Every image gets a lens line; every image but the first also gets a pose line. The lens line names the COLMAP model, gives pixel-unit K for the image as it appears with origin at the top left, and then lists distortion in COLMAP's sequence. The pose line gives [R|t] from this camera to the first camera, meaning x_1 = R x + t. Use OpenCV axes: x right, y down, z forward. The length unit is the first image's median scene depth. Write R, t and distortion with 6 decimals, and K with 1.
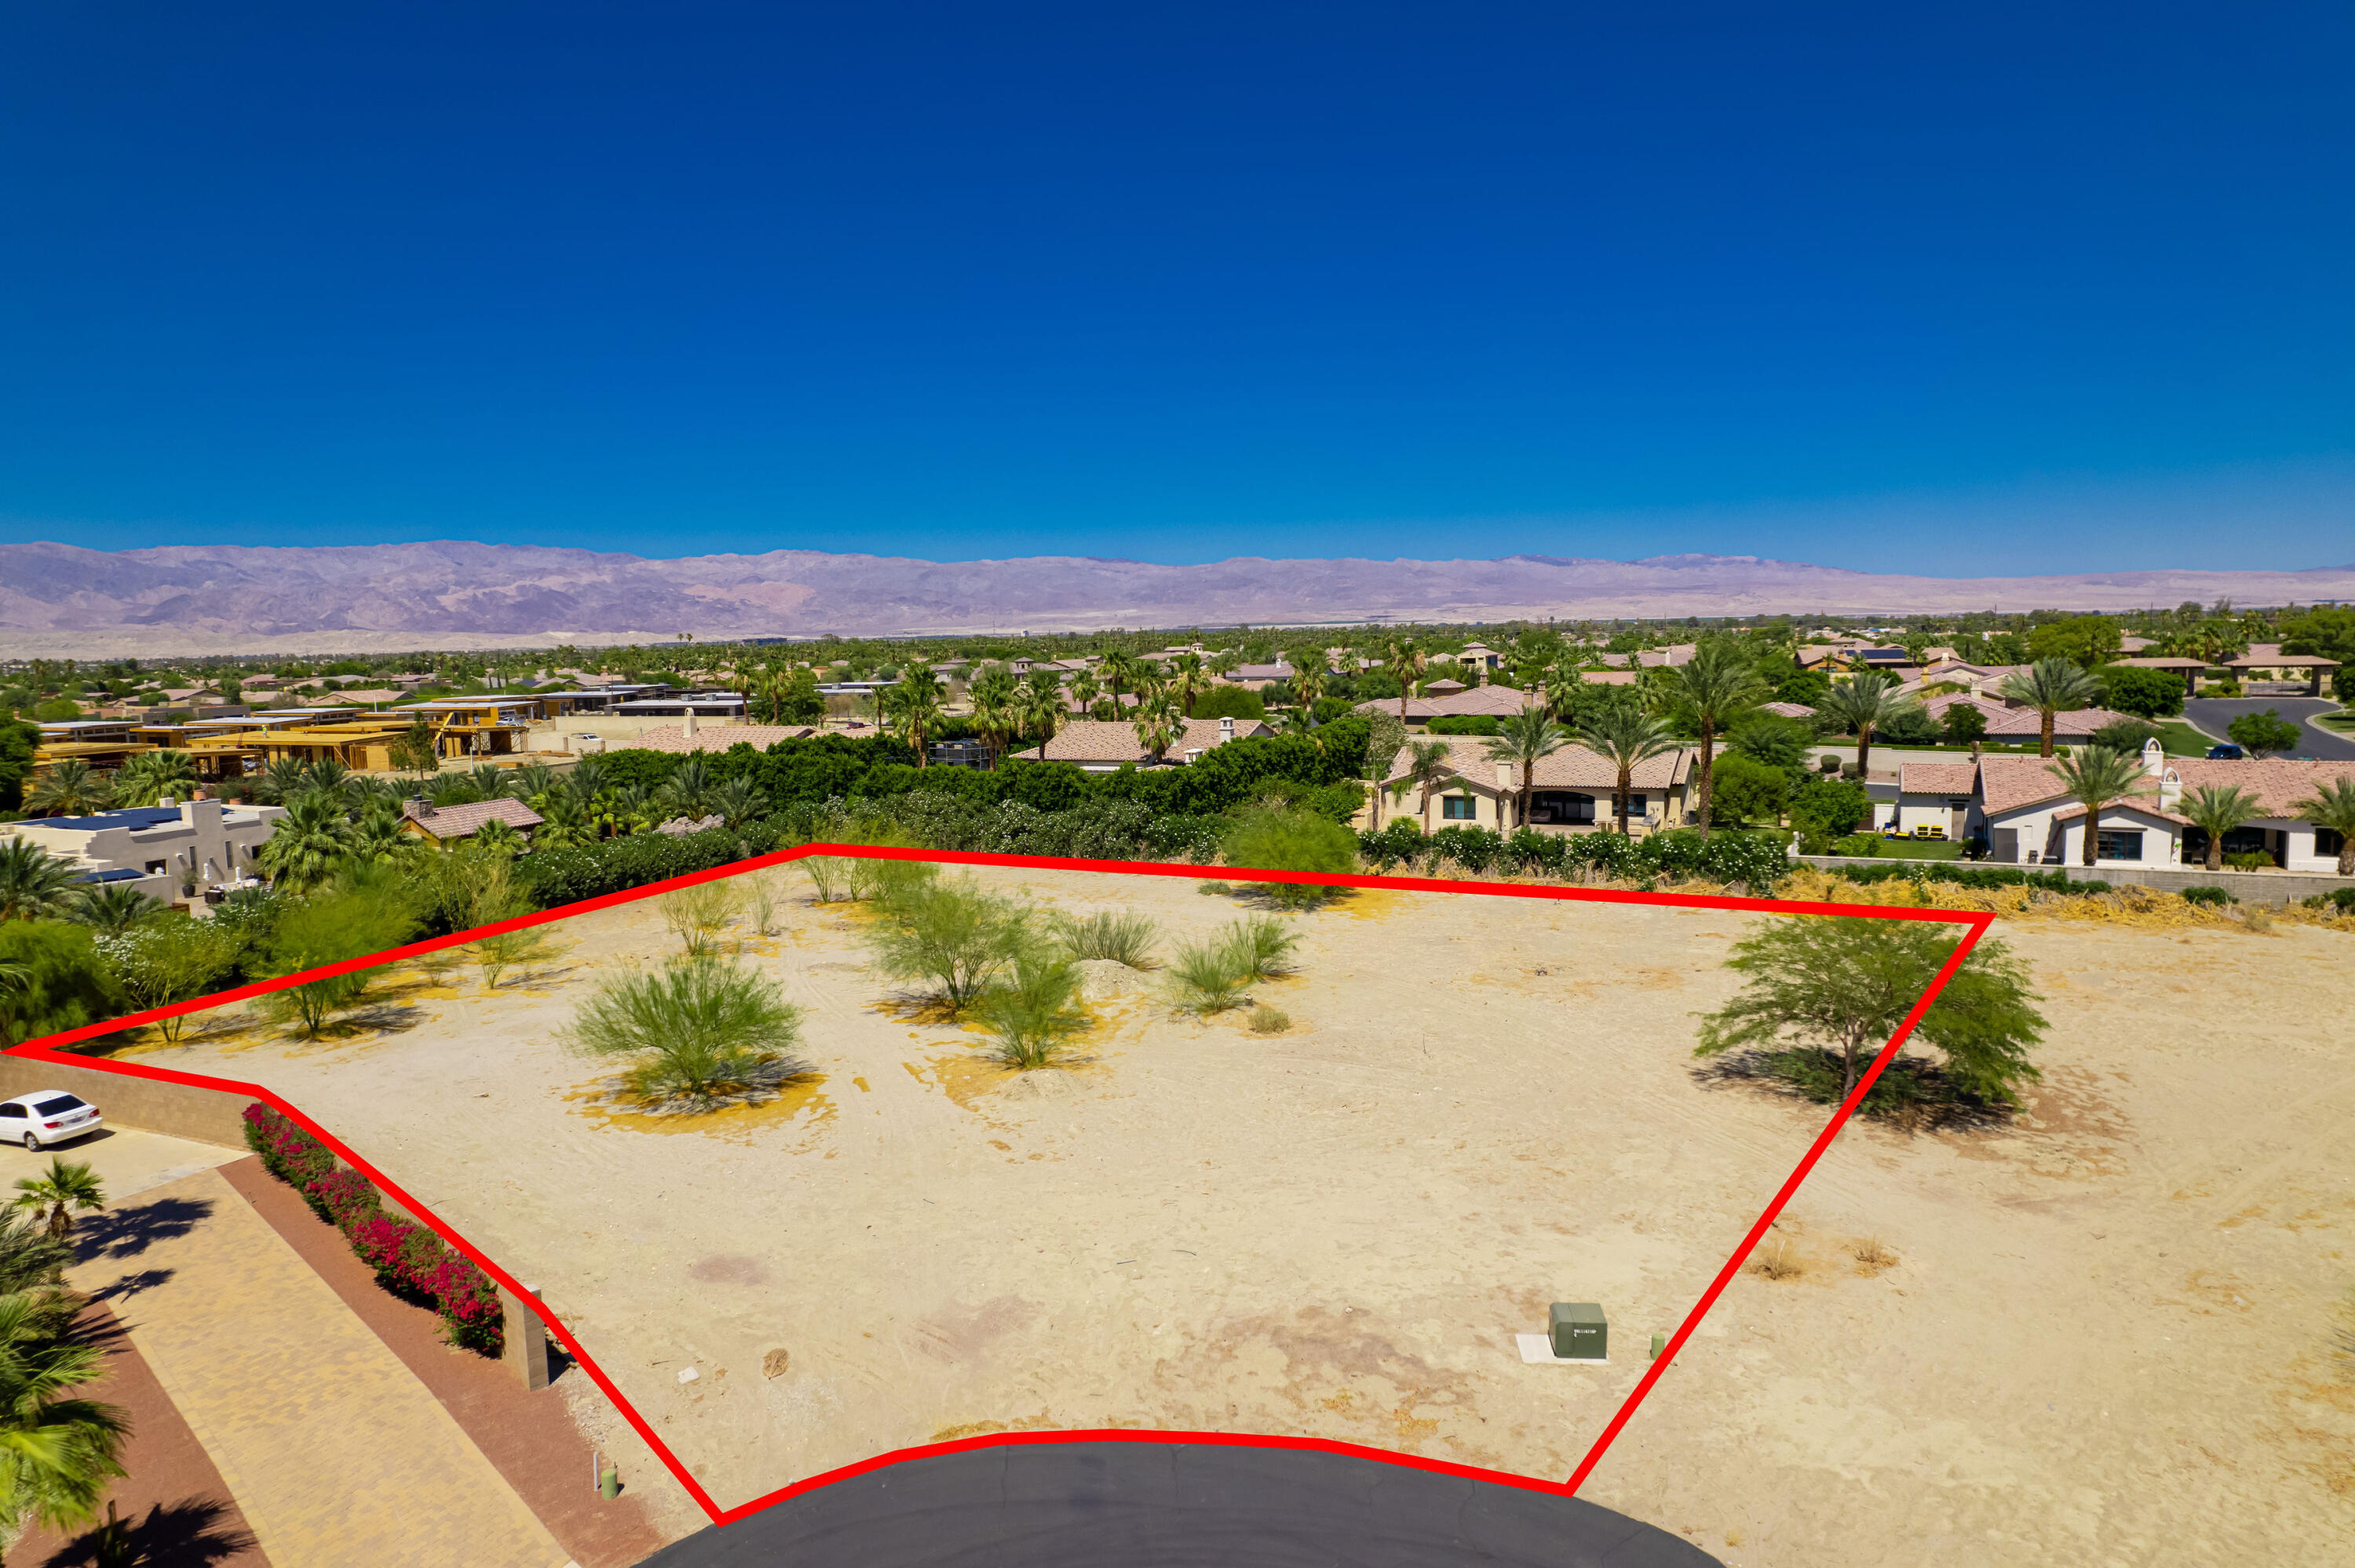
lens RADIAL K [[1501.6, 0, 1179.8], [0, 1501.6, 789.8], [0, 0, 1]] dist [-0.078483, 0.072762]
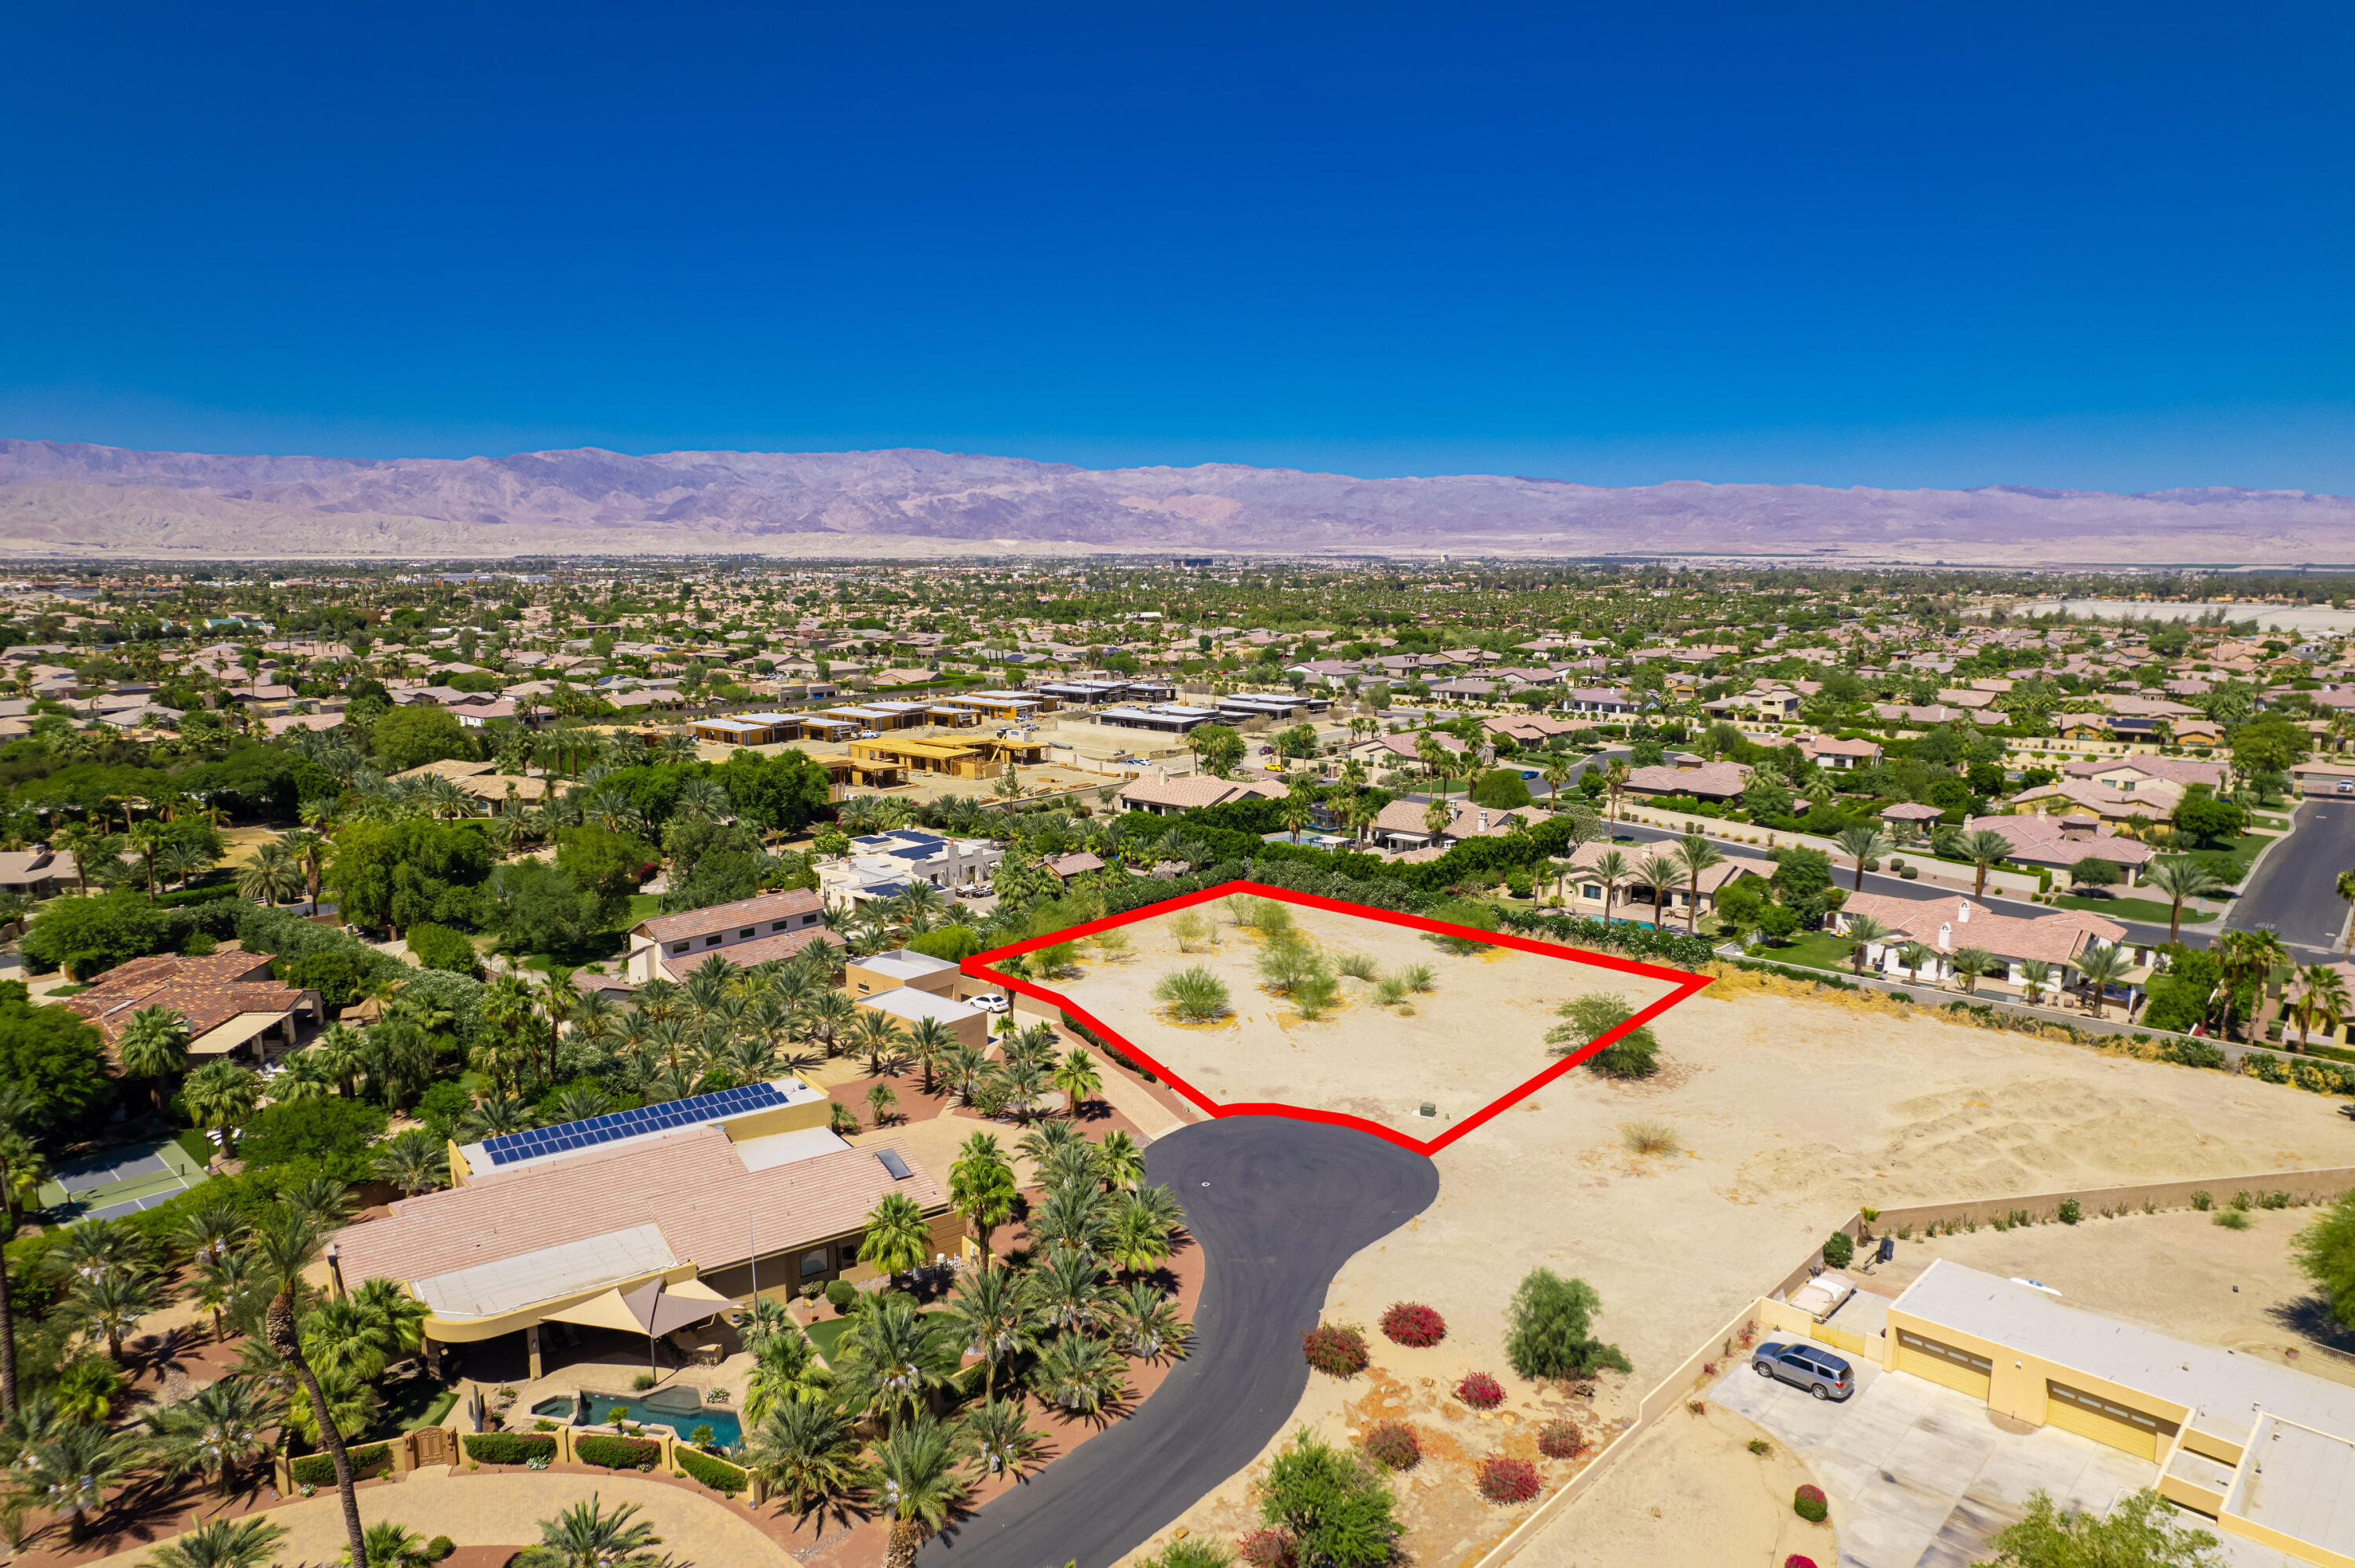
lens RADIAL K [[1501.6, 0, 1179.8], [0, 1501.6, 789.8], [0, 0, 1]] dist [-0.078483, 0.072762]
pose [[0.961345, 0.072189, -0.265716, 0.306923], [-0.057378, 0.996357, 0.063096, -0.328596], [0.269303, -0.045410, 0.961984, -1.408173]]
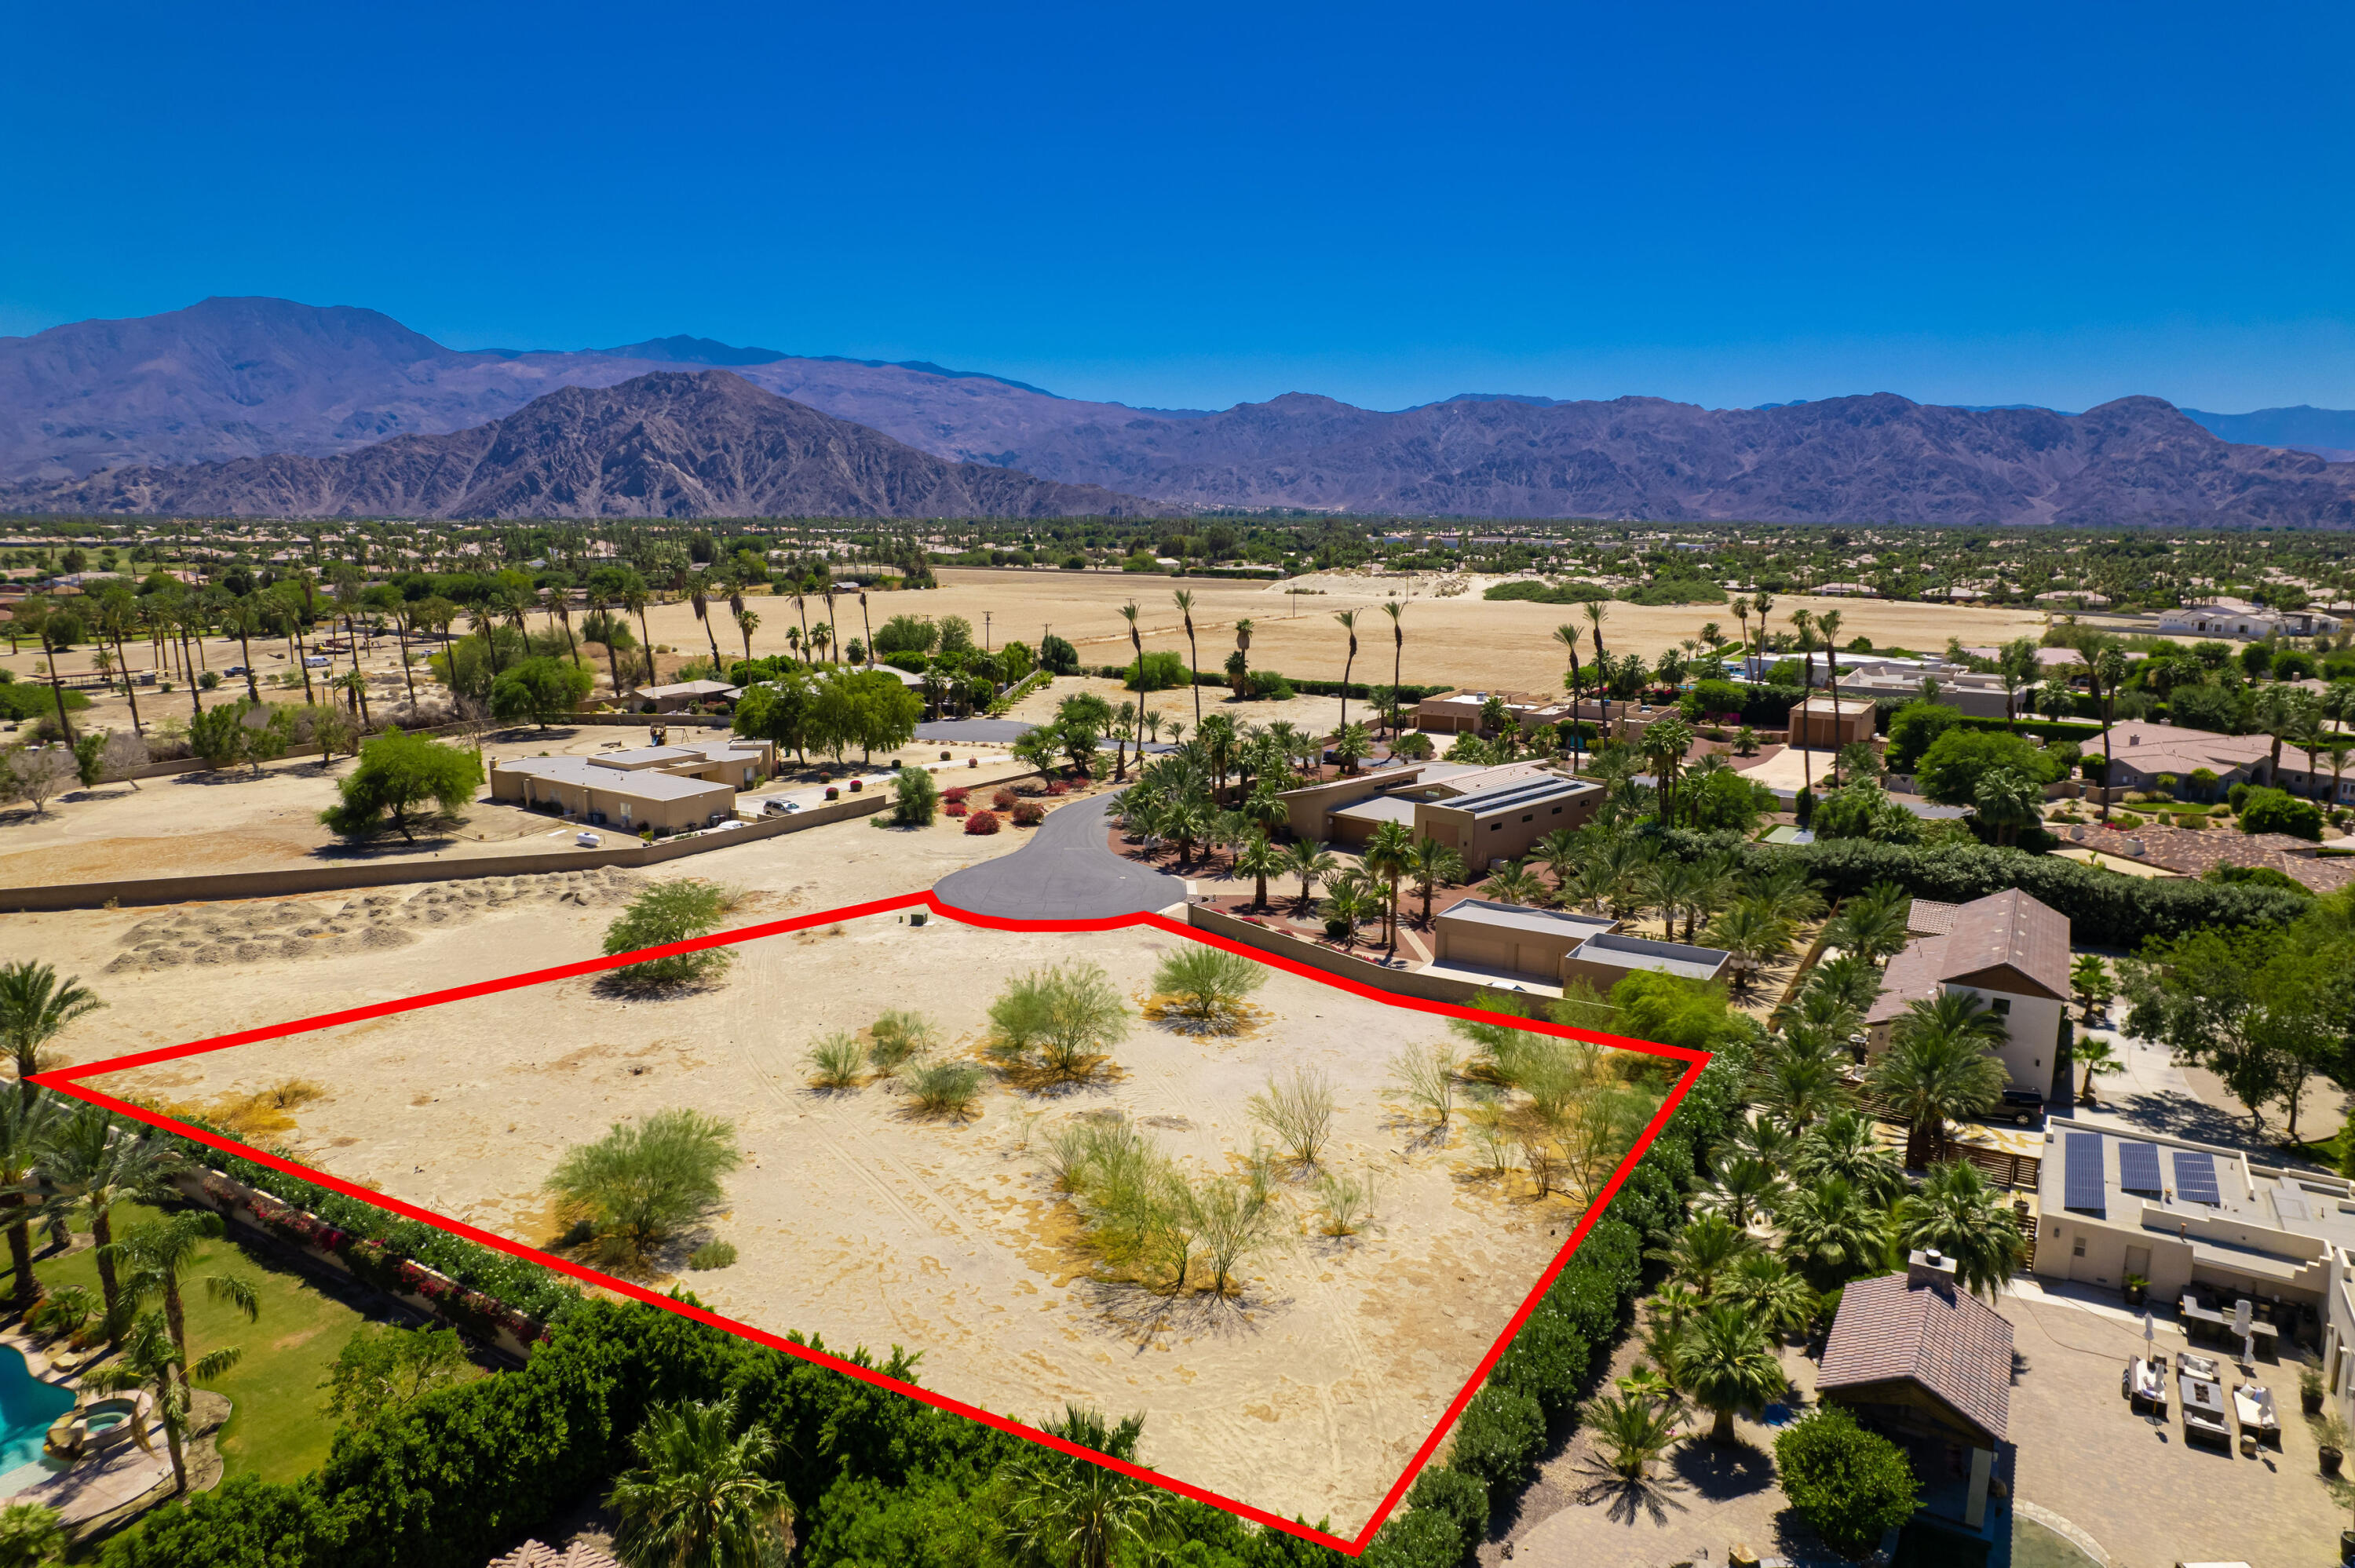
lens RADIAL K [[1501.6, 0, 1179.8], [0, 1501.6, 789.8], [0, 0, 1]] dist [-0.078483, 0.072762]
pose [[-0.993858, -0.004678, 0.110567, -0.402754], [0.027253, 0.957989, 0.285506, -0.505474], [-0.107258, 0.286766, -0.951977, 2.218904]]
